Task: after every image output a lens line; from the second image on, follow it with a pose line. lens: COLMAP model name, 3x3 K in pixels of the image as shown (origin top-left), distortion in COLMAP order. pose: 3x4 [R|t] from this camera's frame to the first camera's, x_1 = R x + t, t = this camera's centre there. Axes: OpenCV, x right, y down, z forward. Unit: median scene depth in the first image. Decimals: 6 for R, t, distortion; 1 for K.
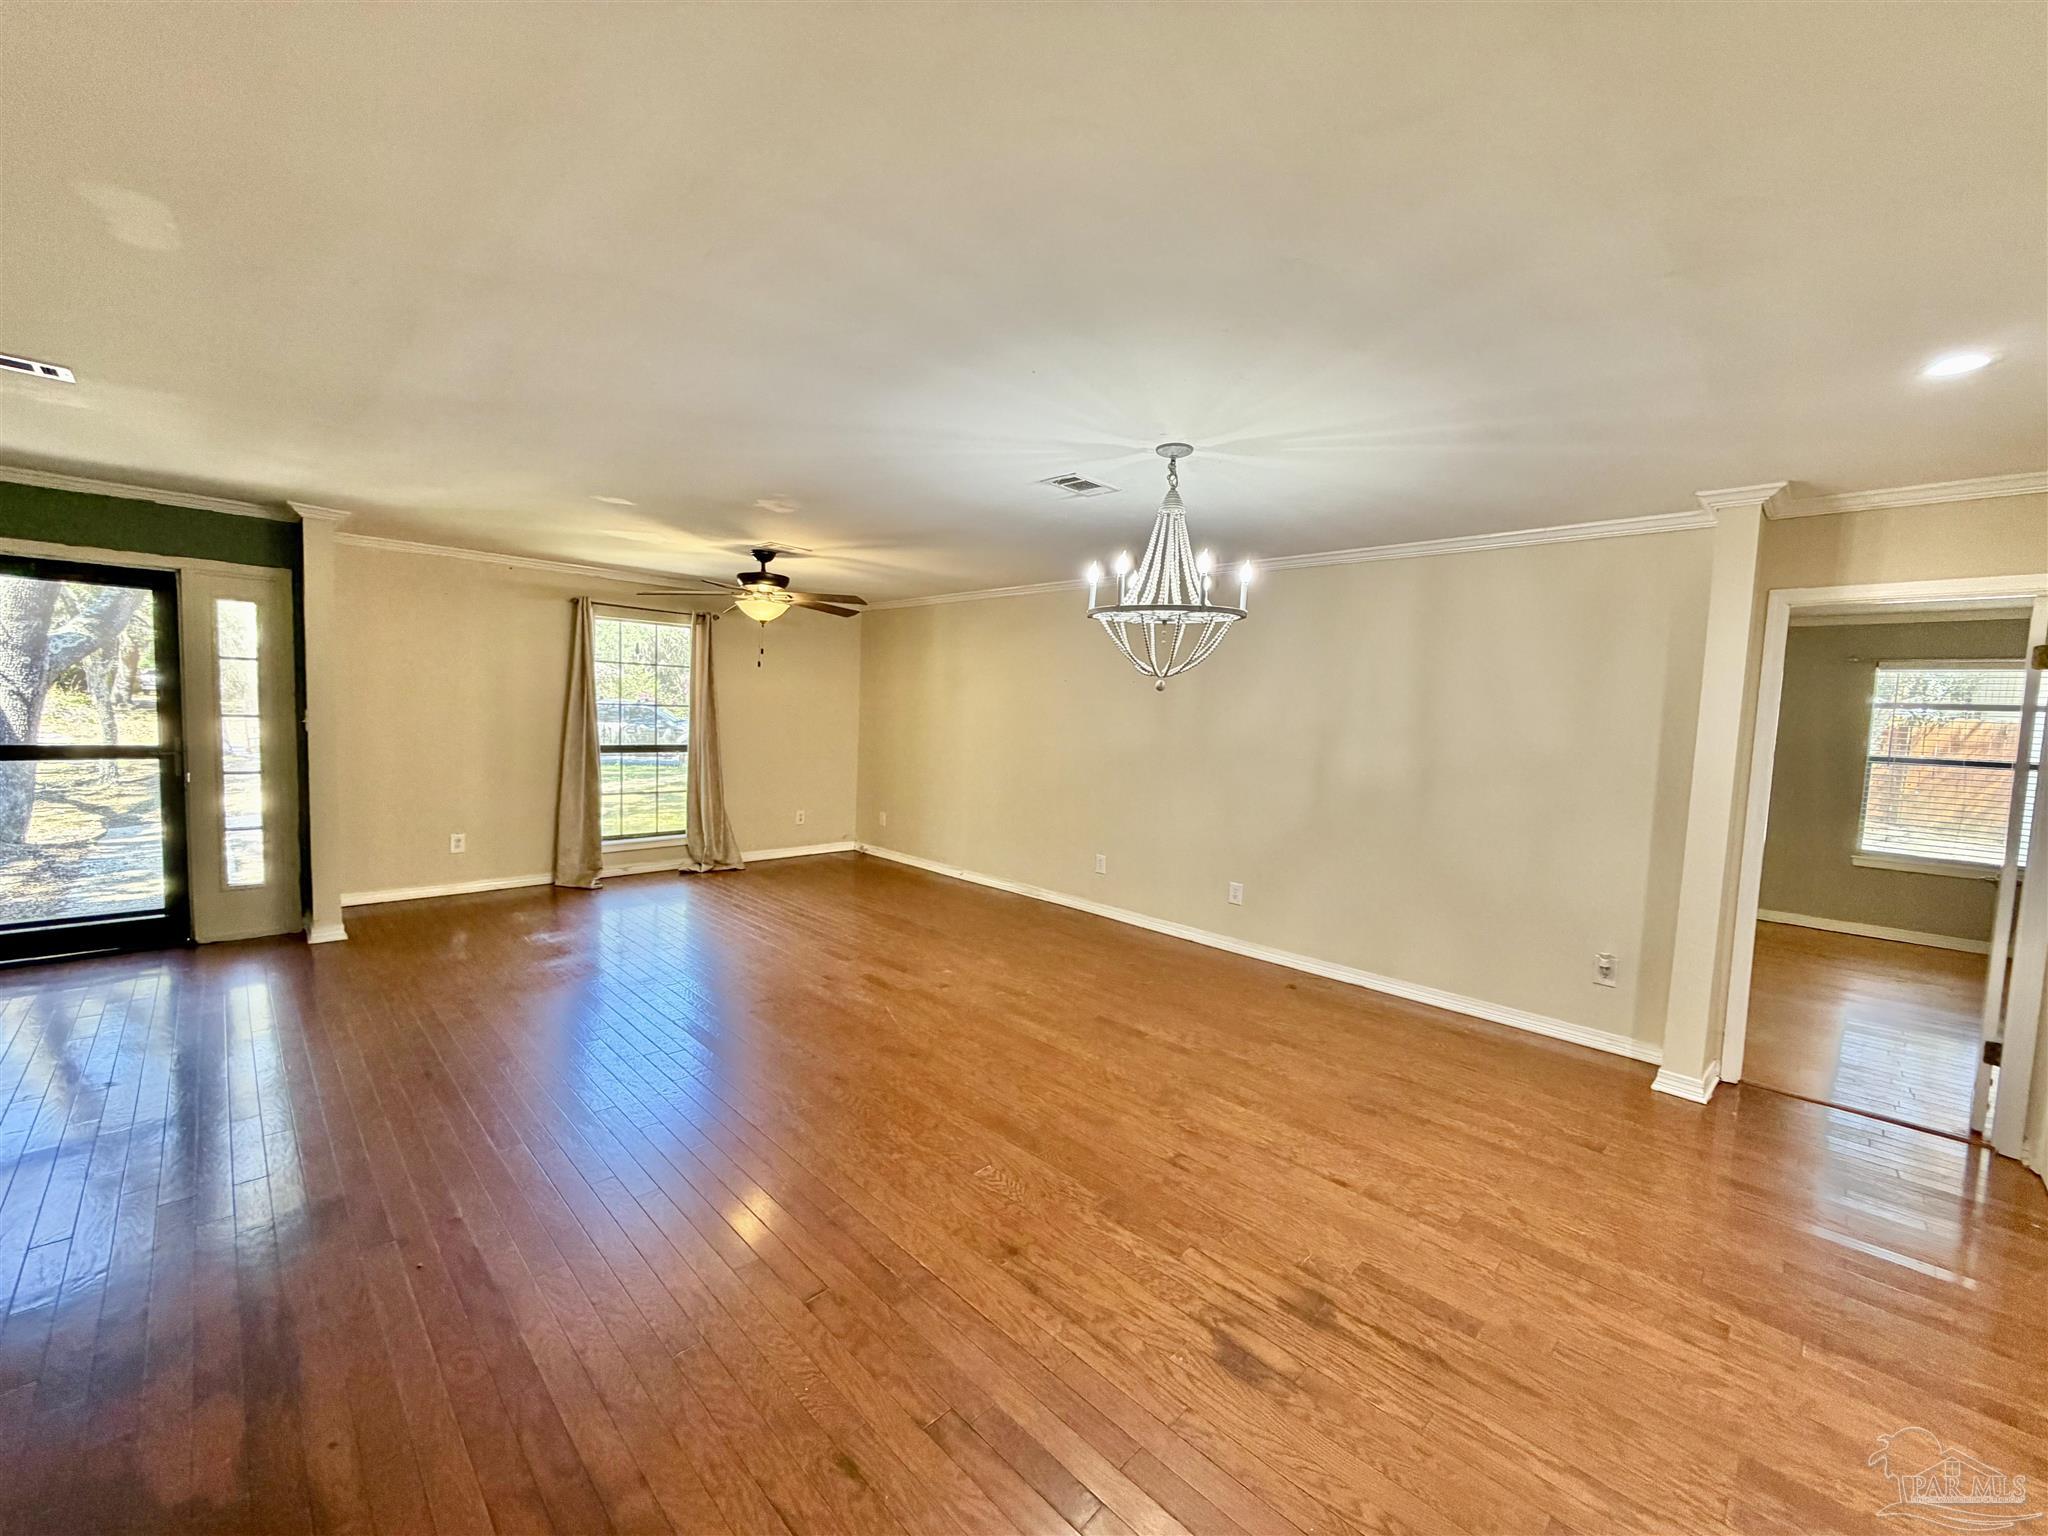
lens RADIAL K [[815.1, 0, 1012.7], [0, 815.1, 766.2], [0, 0, 1]] dist [-0.001331, 0.000325]
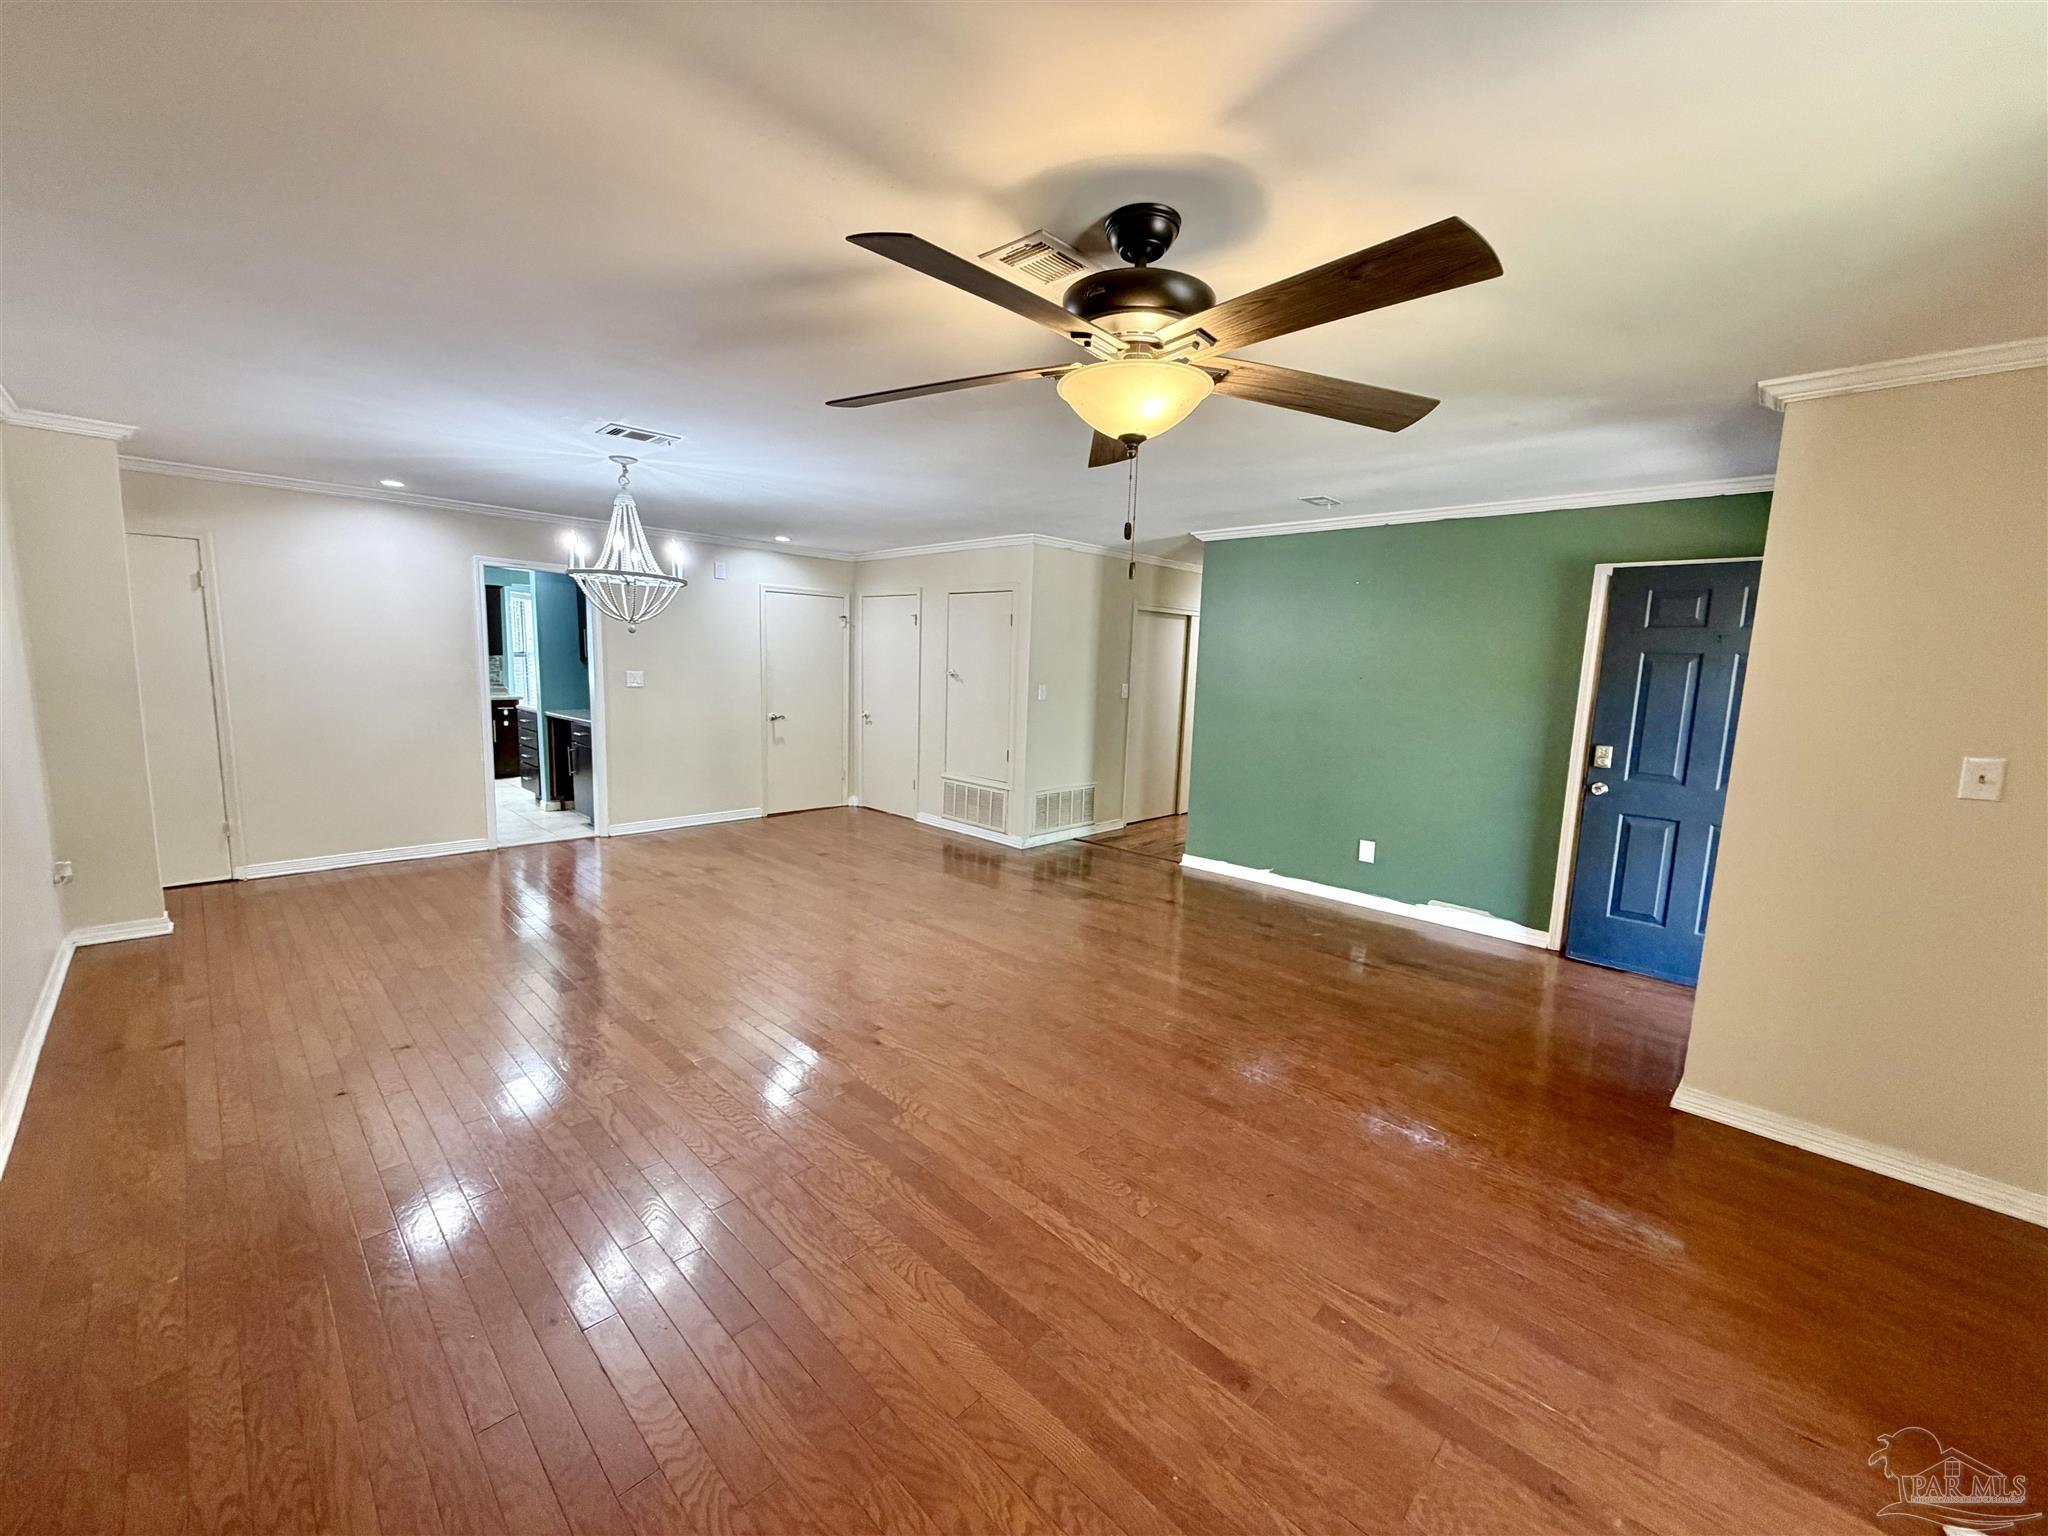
lens RADIAL K [[815.1, 0, 1022.9], [0, 815.1, 770.0], [0, 0, 1]] dist [-0.001331, 0.000325]
pose [[-0.997479, -0.063722, -0.031233, -0.259433], [-0.068734, 0.977001, 0.201852, -0.106260], [0.017653, 0.203490, -0.978918, 1.350543]]
